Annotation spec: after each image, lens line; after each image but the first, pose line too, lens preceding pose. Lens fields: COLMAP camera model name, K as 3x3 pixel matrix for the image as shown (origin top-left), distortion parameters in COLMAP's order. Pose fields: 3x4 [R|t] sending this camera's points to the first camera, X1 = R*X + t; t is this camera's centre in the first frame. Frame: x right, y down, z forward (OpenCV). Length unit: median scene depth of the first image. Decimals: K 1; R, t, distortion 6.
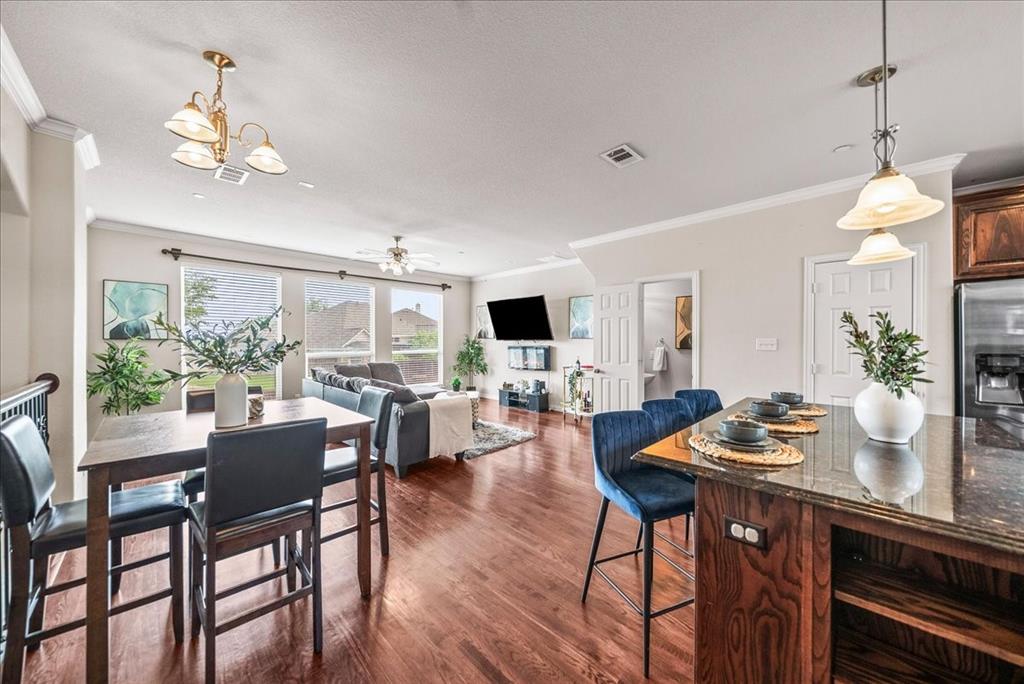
lens RADIAL K [[358.3, 0, 510.0], [0, 358.3, 341.5], [0, 0, 1]] dist [-0.008037, 0.000642]
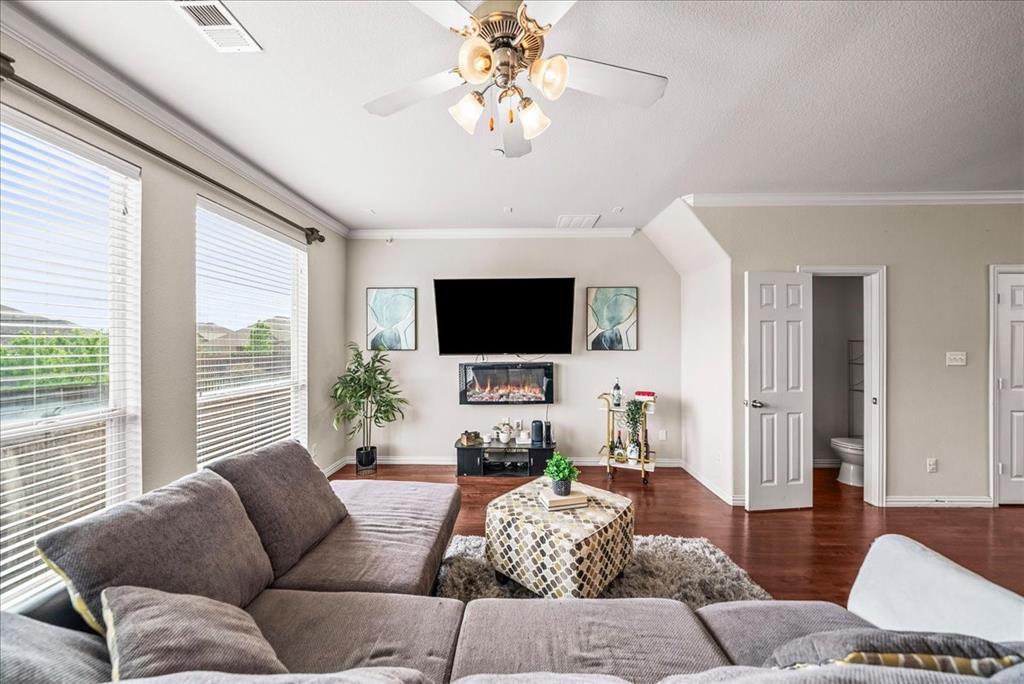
lens RADIAL K [[358.3, 0, 507.3], [0, 358.3, 341.8], [0, 0, 1]] dist [-0.008037, 0.000642]
pose [[0.727490, 0.003186, 0.686111, -0.699633], [0.006223, 0.999917, -0.011242, -0.030926], [-0.686090, 0.012449, 0.727410, 1.150217]]
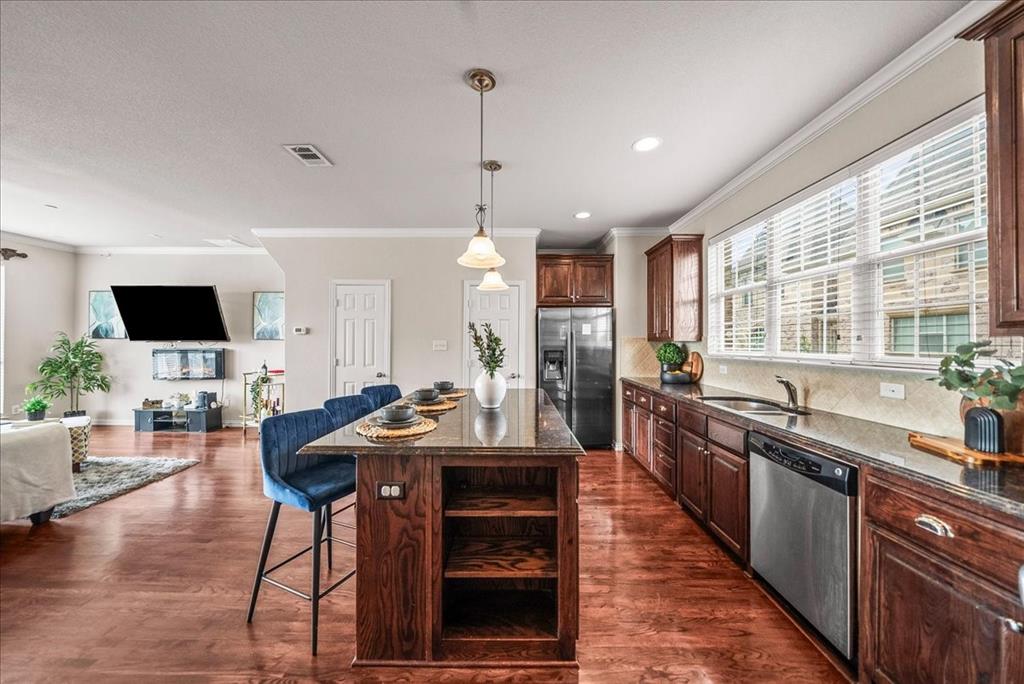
lens RADIAL K [[358.3, 0, 512.9], [0, 358.3, 341.0], [0, 0, 1]] dist [-0.008037, 0.000642]
pose [[0.714193, 0.006580, 0.699917, 0.022812], [-0.000815, 0.999963, -0.008569, 0.002844], [-0.699948, 0.005550, 0.714172, -0.076556]]
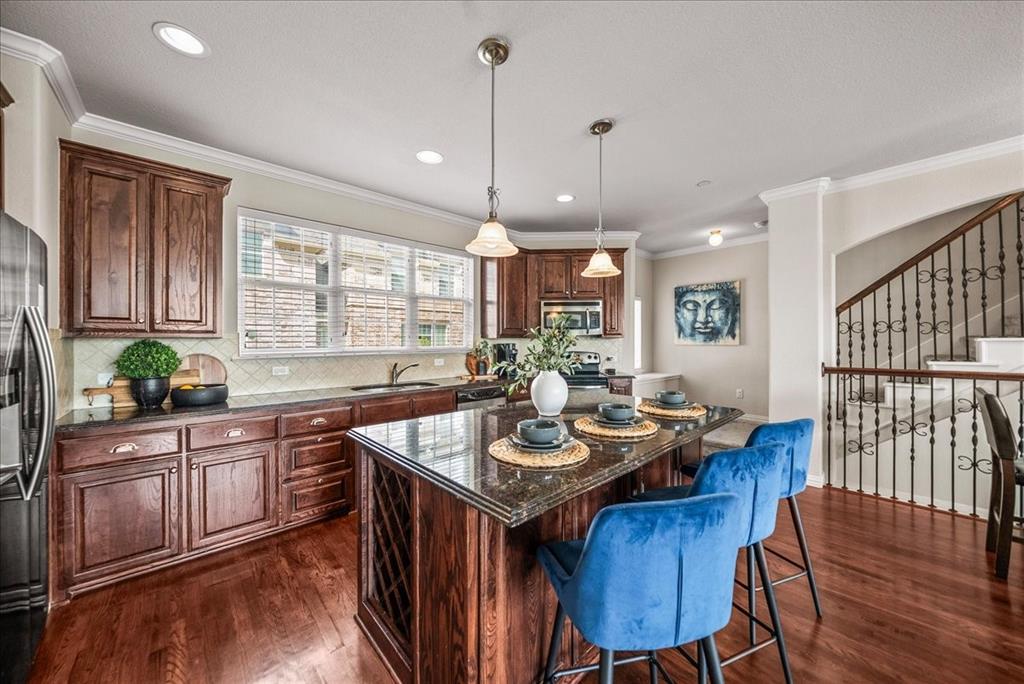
lens RADIAL K [[358.3, 0, 518.5], [0, 358.3, 338.9], [0, 0, 1]] dist [-0.008037, 0.000642]
pose [[-0.999608, 0.002948, 0.027846, 0.516935], [0.003038, 0.999990, 0.003190, -0.004587], [-0.027836, 0.003274, -0.999607, 1.048935]]
